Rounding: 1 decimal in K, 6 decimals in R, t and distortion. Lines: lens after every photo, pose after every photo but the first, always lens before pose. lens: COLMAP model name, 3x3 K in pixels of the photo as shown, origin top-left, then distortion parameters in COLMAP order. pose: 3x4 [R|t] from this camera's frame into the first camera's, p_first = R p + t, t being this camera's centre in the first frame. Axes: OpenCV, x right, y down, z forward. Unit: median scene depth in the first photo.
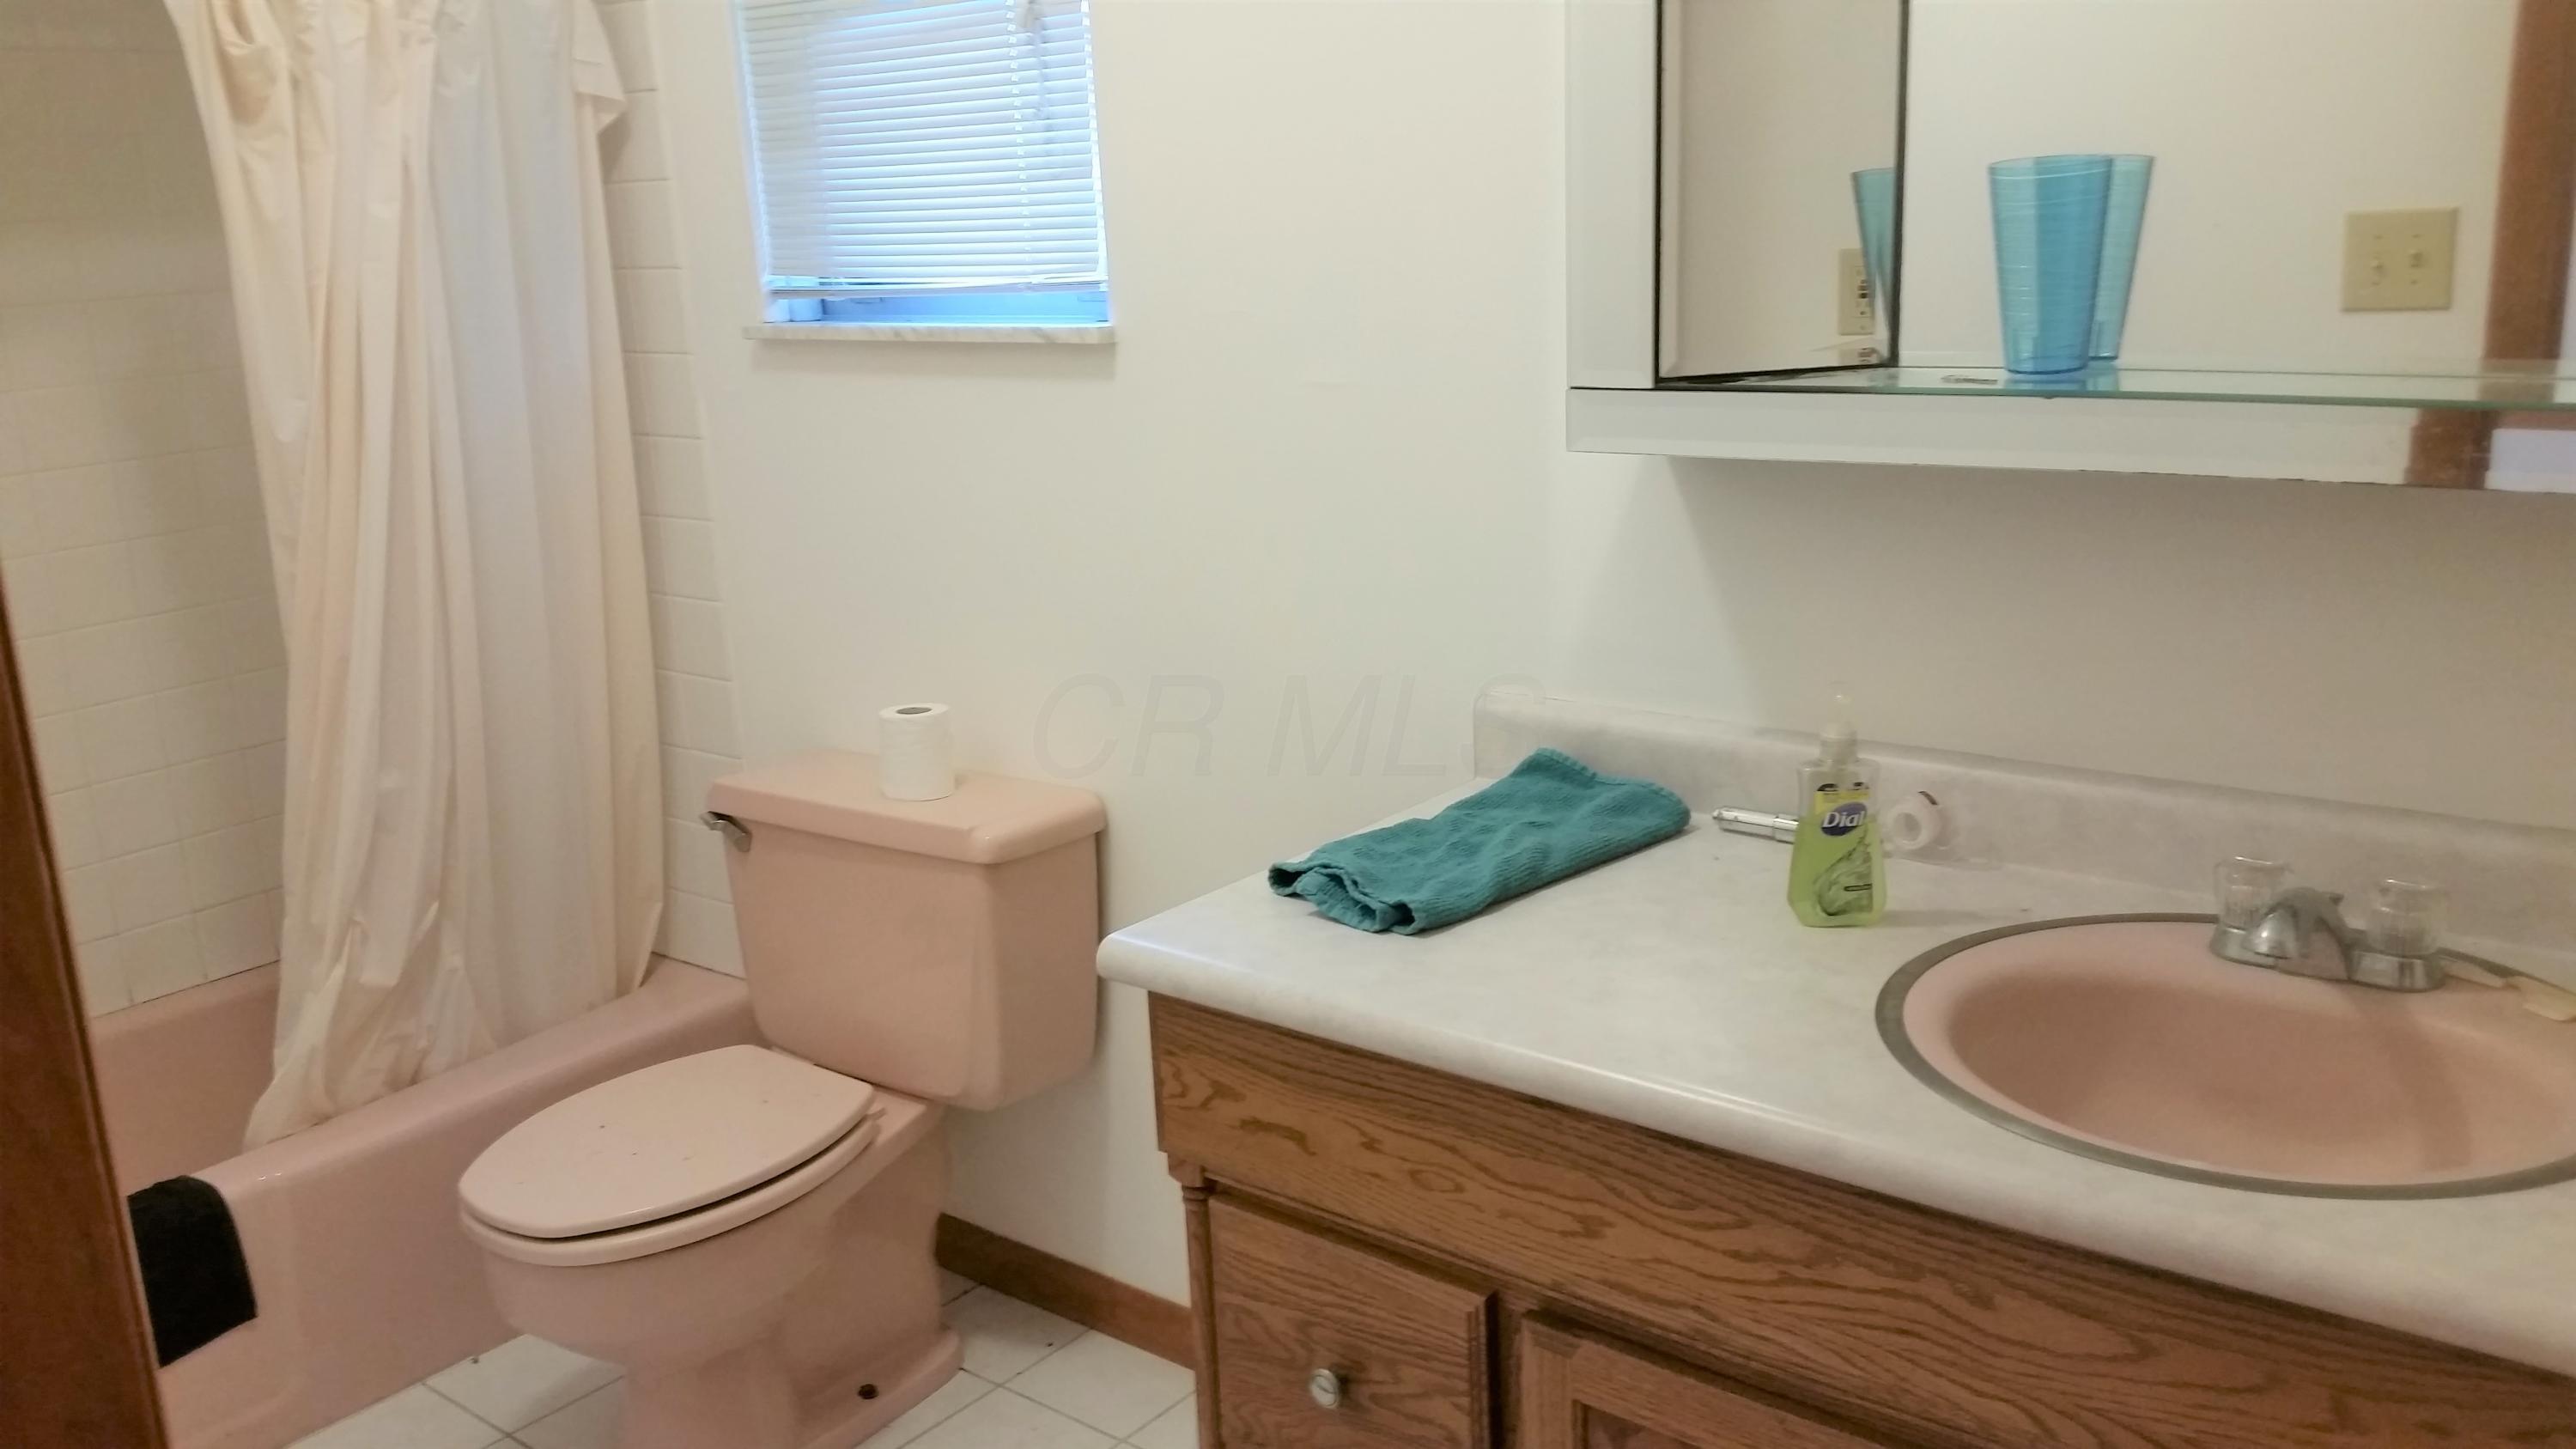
lens RADIAL K [[2145.0, 0, 1288.0], [0, 2145.0, 724.5], [0, 0, 1]] dist [0.183003, -0.330853]
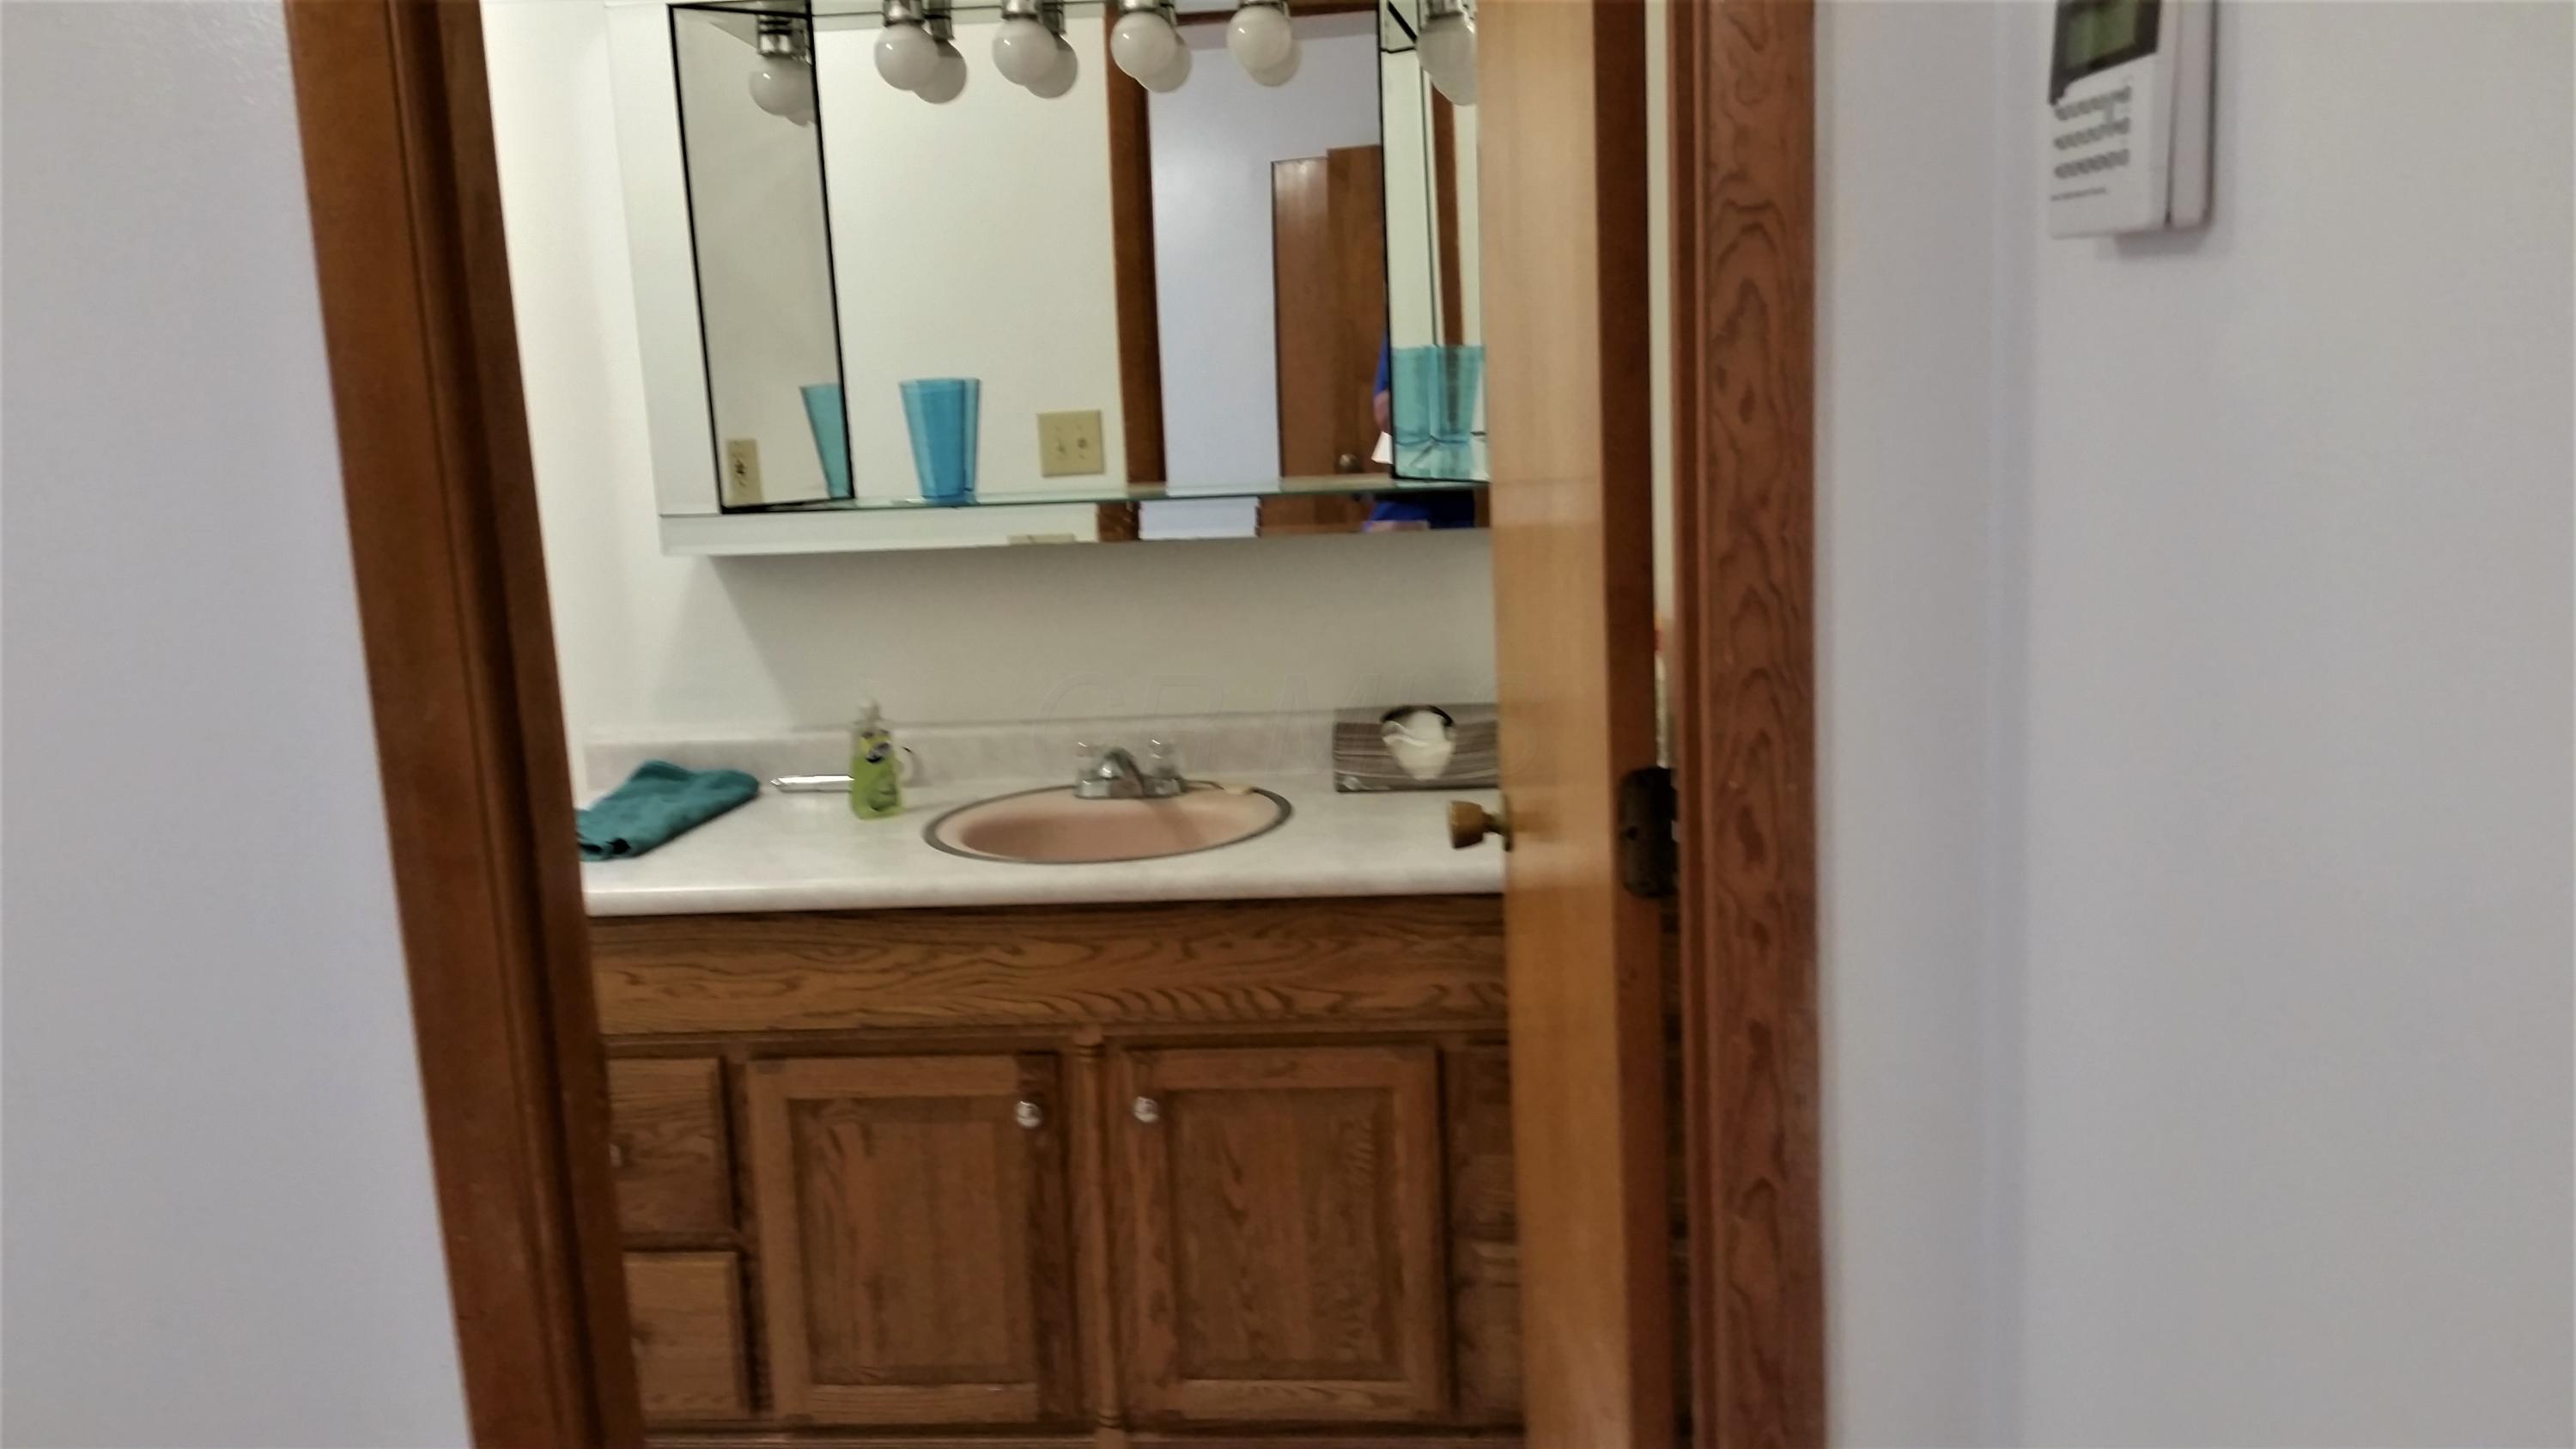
lens RADIAL K [[2065.5, 0, 1288.0], [0, 2065.5, 724.5], [0, 0, 1]] dist [0.009281, -0.057684]
pose [[0.825479, -0.094504, 0.556465, -0.380193], [0.143902, 0.988541, -0.045587, 0.141835], [-0.545780, 0.117708, 0.829620, -0.529477]]
